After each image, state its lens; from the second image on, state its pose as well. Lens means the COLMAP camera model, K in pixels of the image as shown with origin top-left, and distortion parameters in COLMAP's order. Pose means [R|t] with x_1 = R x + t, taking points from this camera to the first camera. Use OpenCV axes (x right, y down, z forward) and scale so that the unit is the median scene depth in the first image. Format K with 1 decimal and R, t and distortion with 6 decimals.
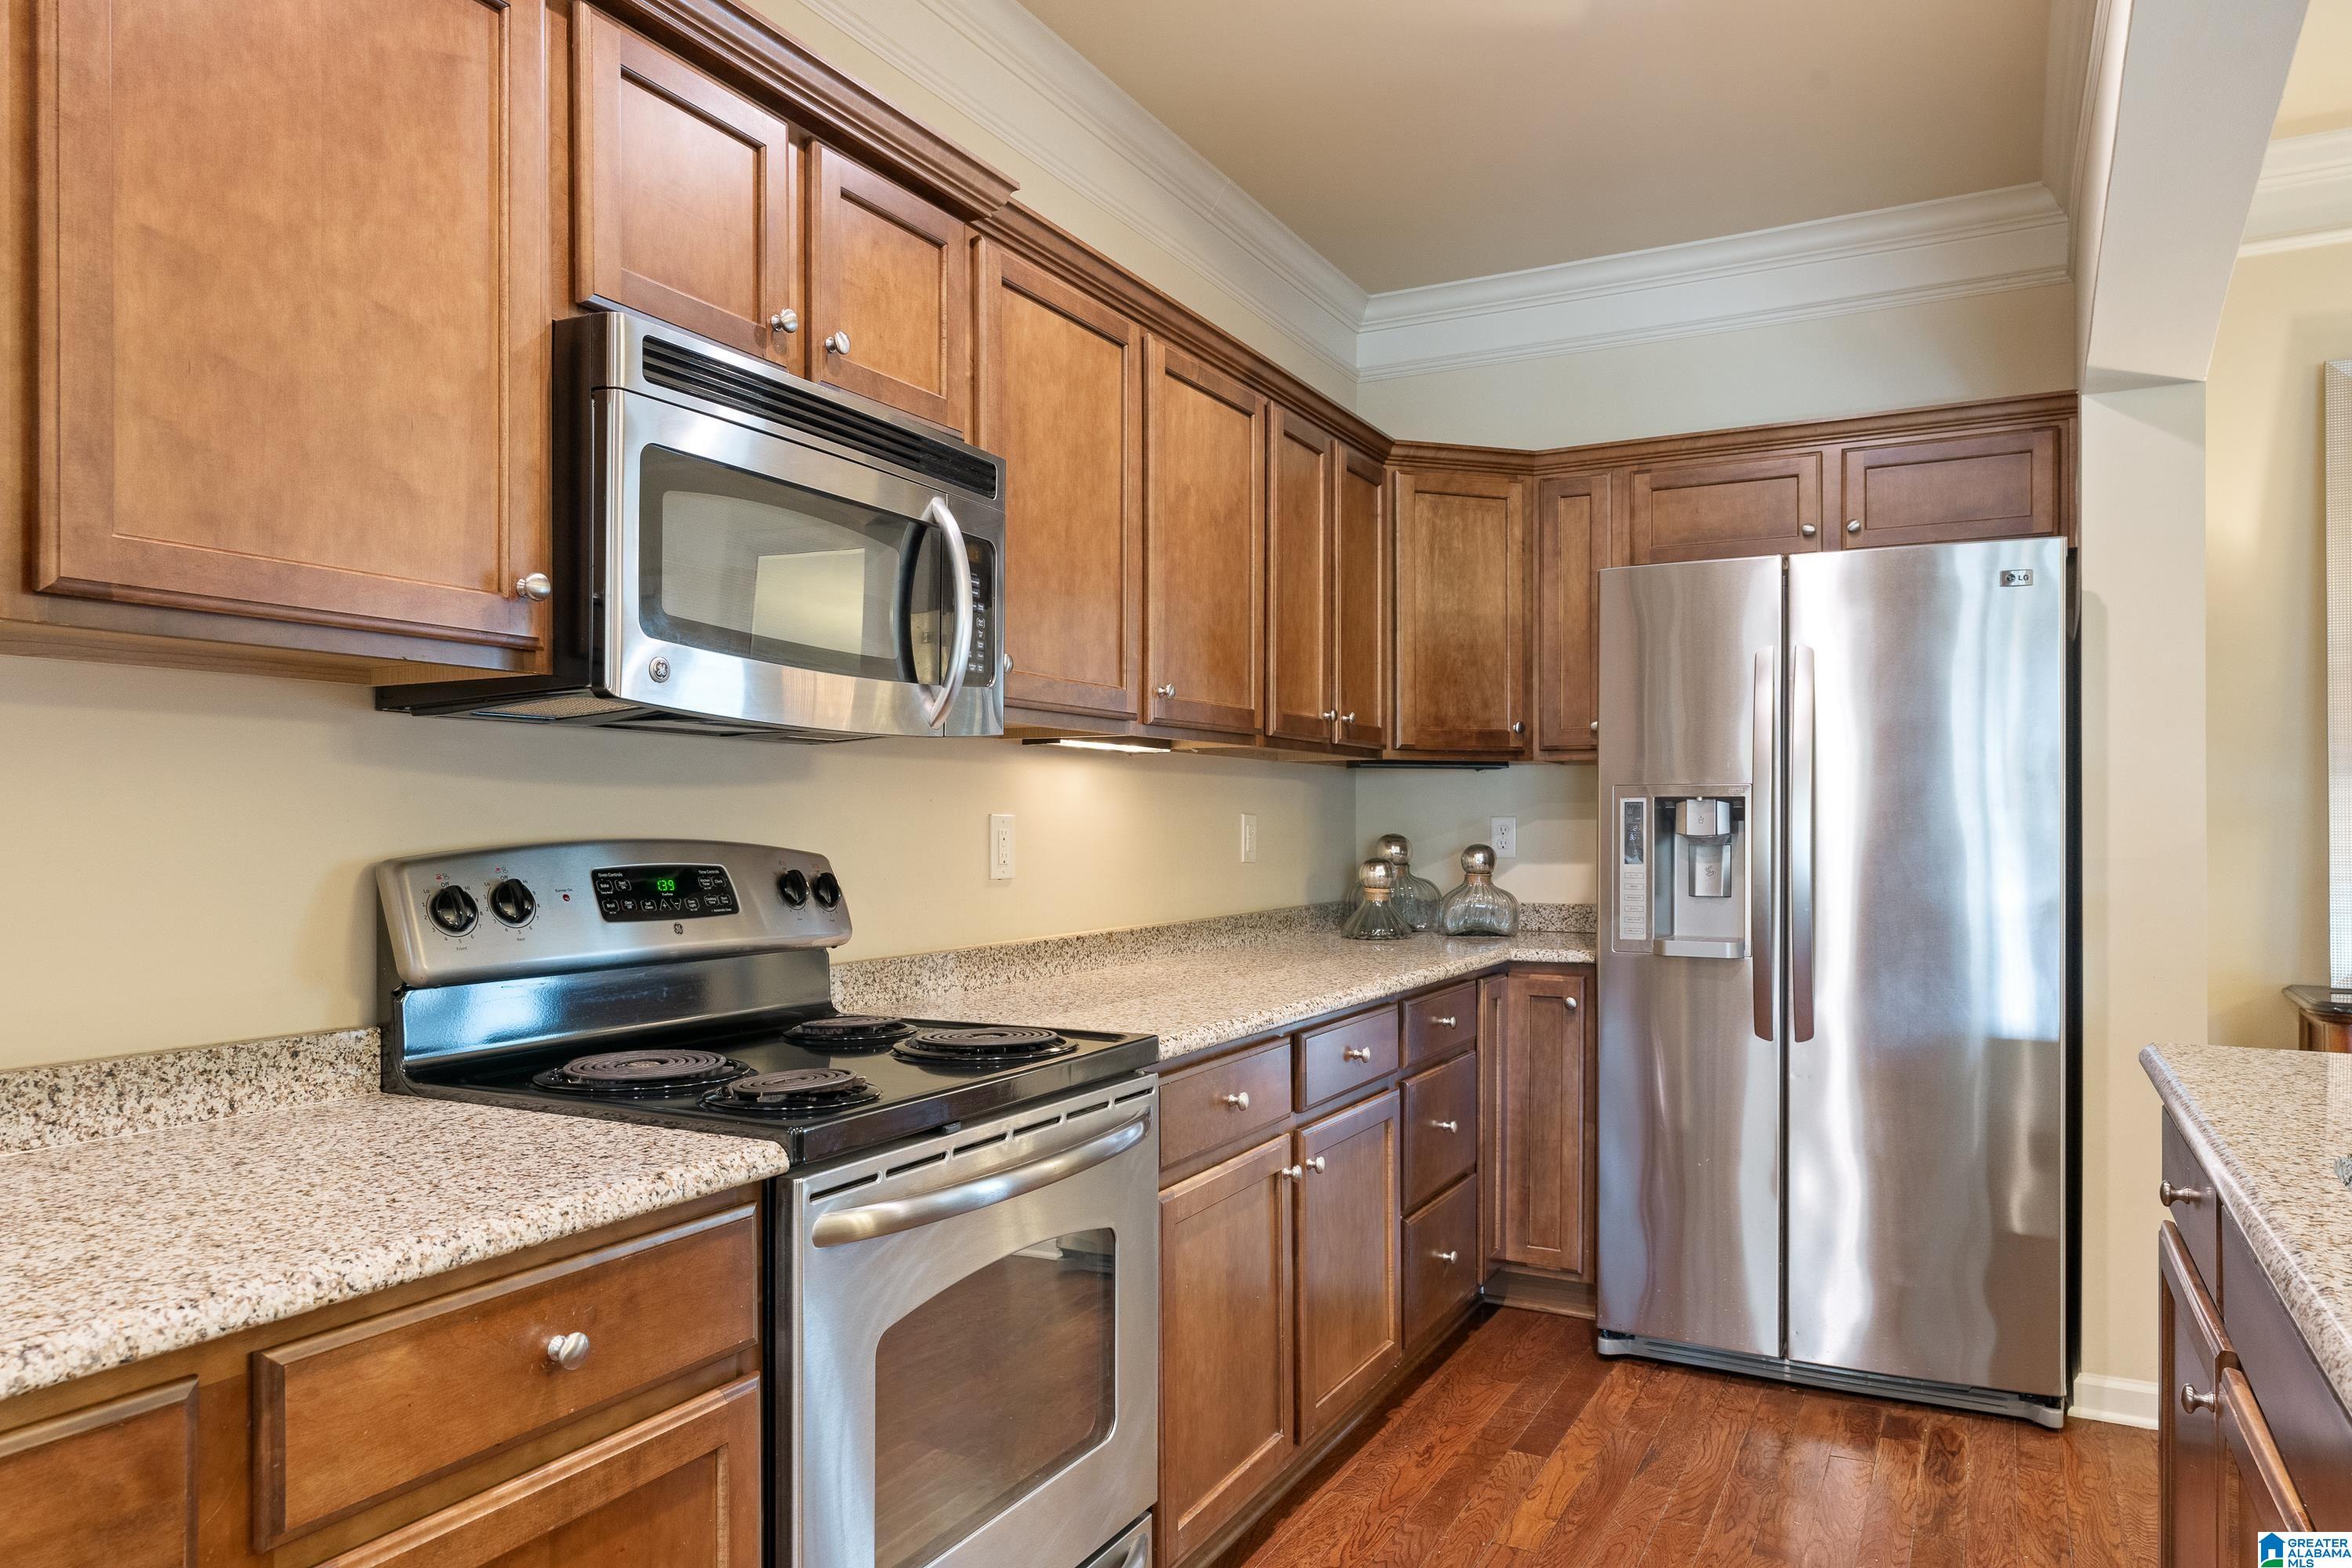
lens RADIAL K [[1542.4, 0, 1171.5], [0, 1542.4, 833.2], [0, 0, 1]] dist [0.000746, 0.001045]
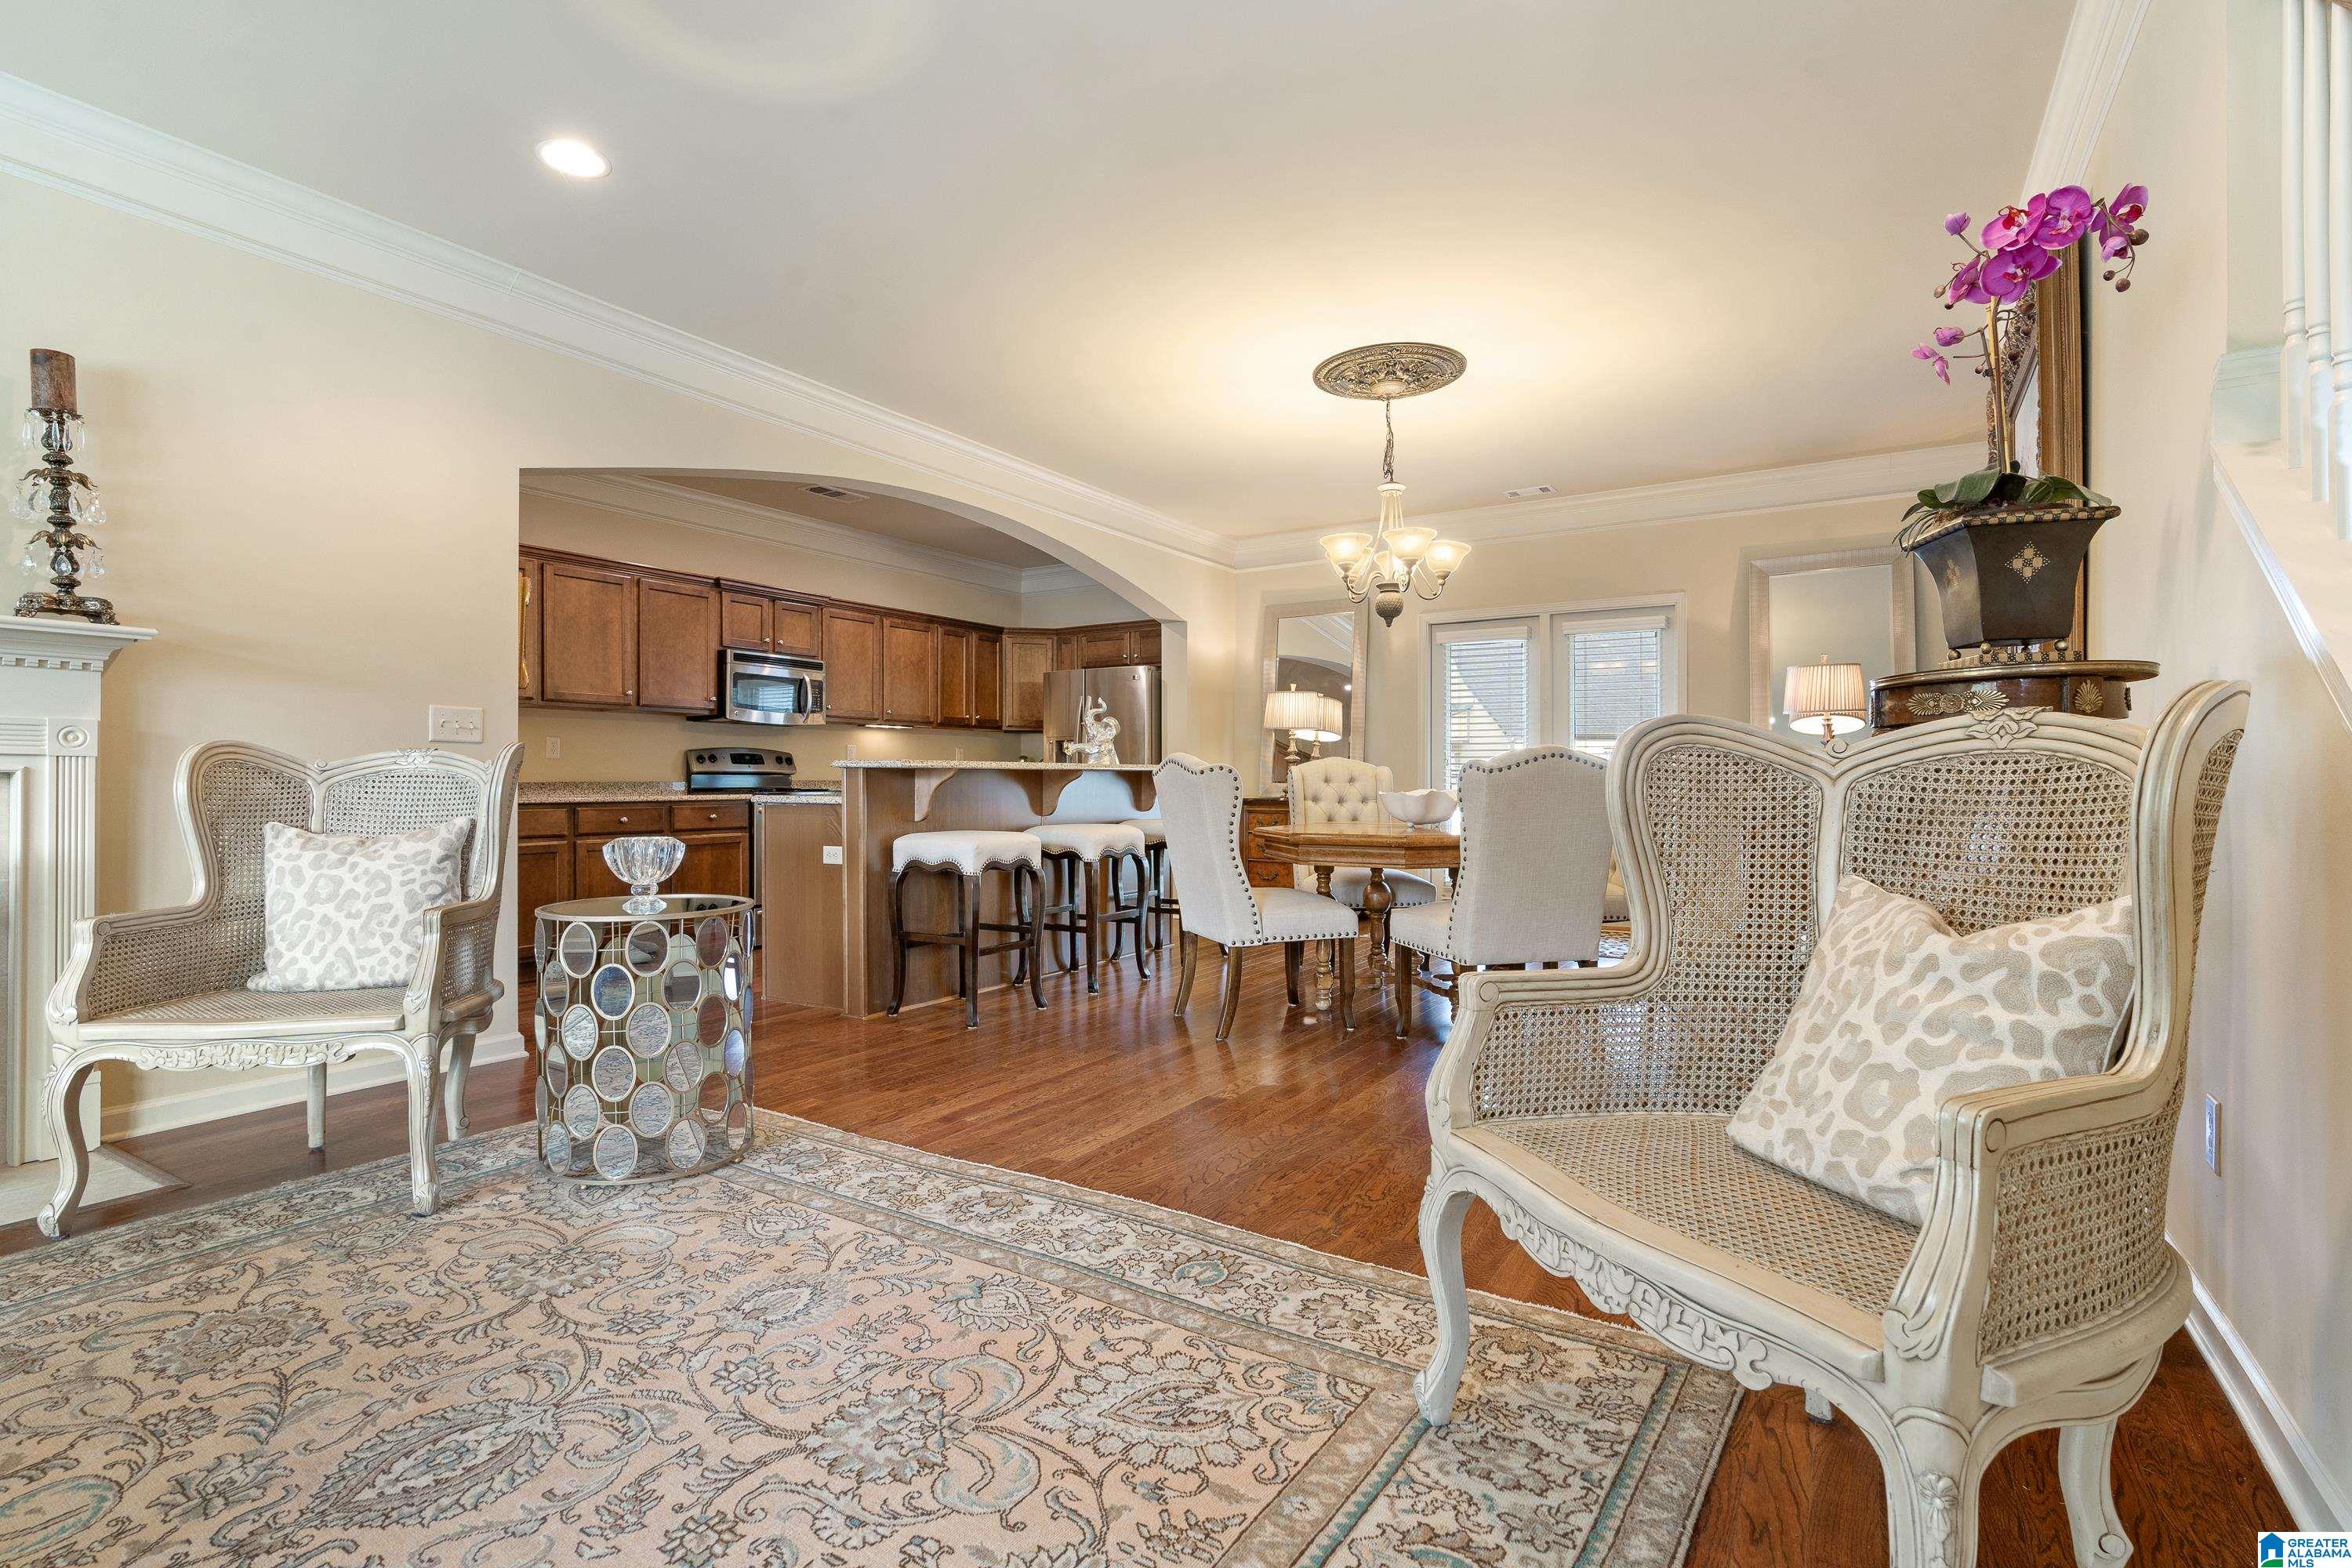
lens RADIAL K [[1114.0, 0, 1166.0], [0, 1114.0, 778.7], [0, 0, 1]] dist [-0.001998, -0.000106]
pose [[0.997224, -0.004293, -0.074330, 1.221947], [0.003626, 0.999952, -0.009112, 0.137804], [0.074365, 0.008817, 0.997192, -2.330949]]
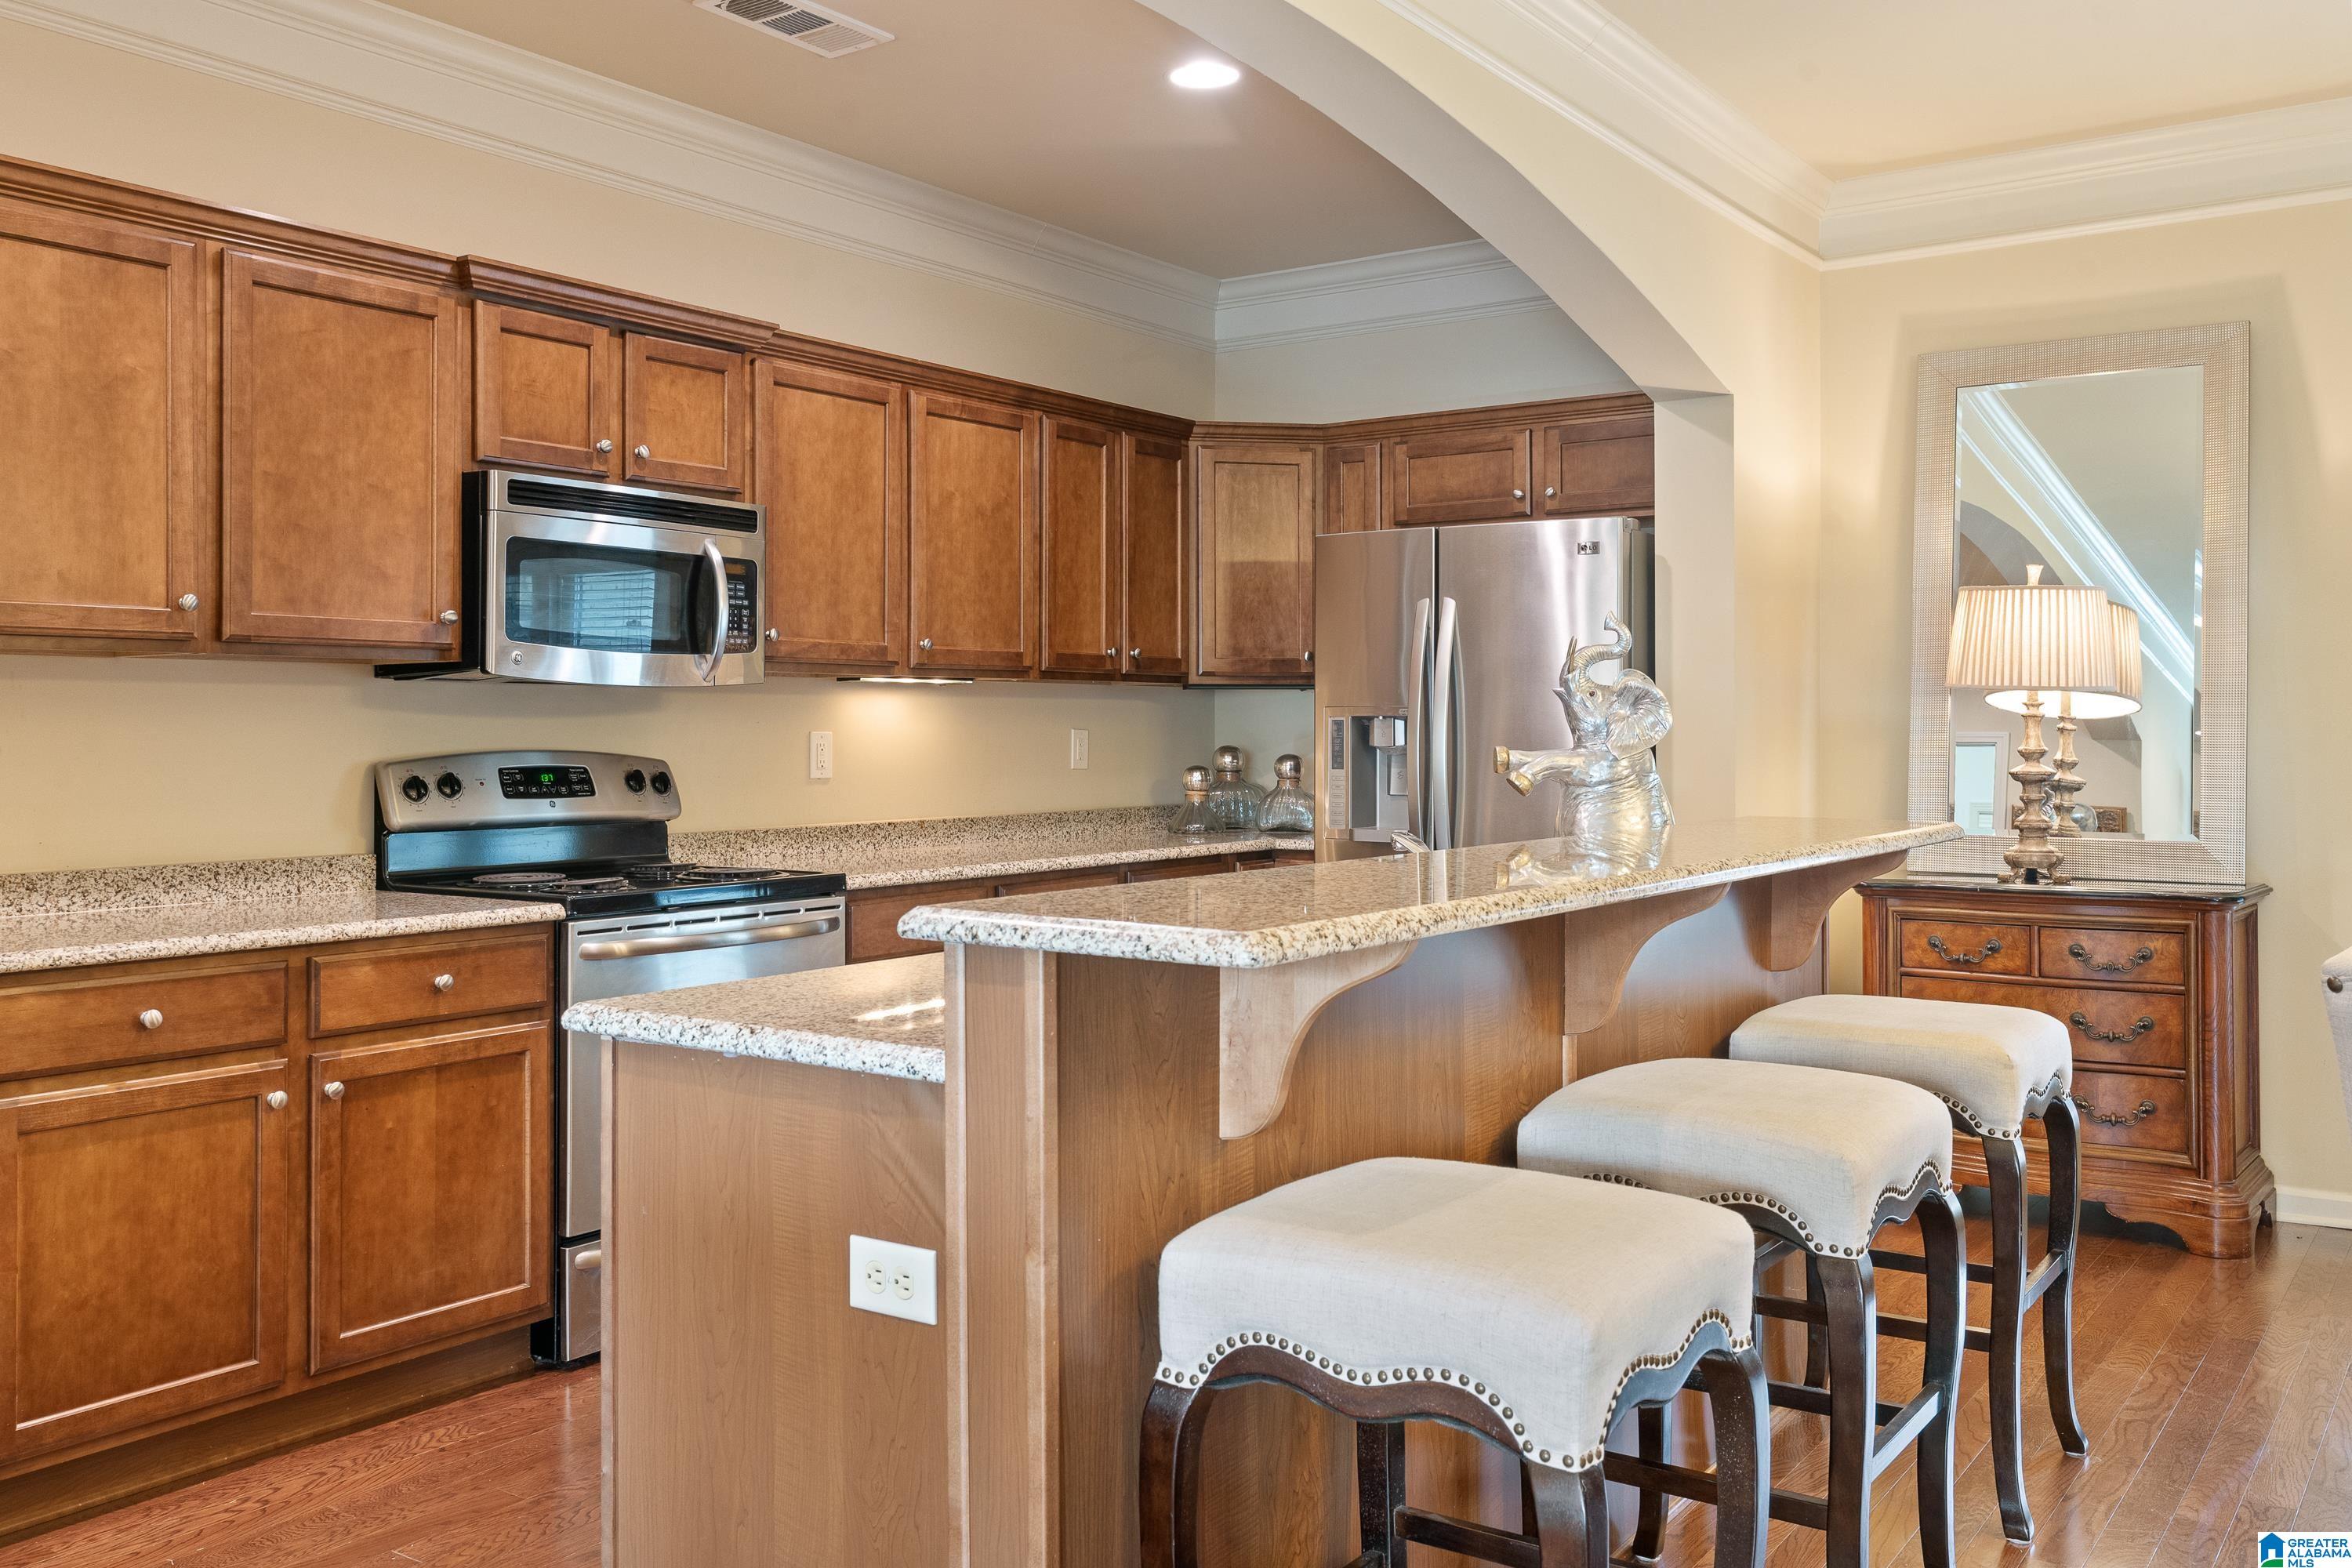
lens RADIAL K [[1968.0, 0, 1180.5], [0, 1968.0, 716.3], [0, 0, 1]] dist [0.007373, 0.001506]
pose [[0.992552, -0.002956, -0.121787, 0.619593], [0.001253, 0.999900, -0.014060, -0.001510], [0.121817, 0.013803, 0.992457, -1.036520]]
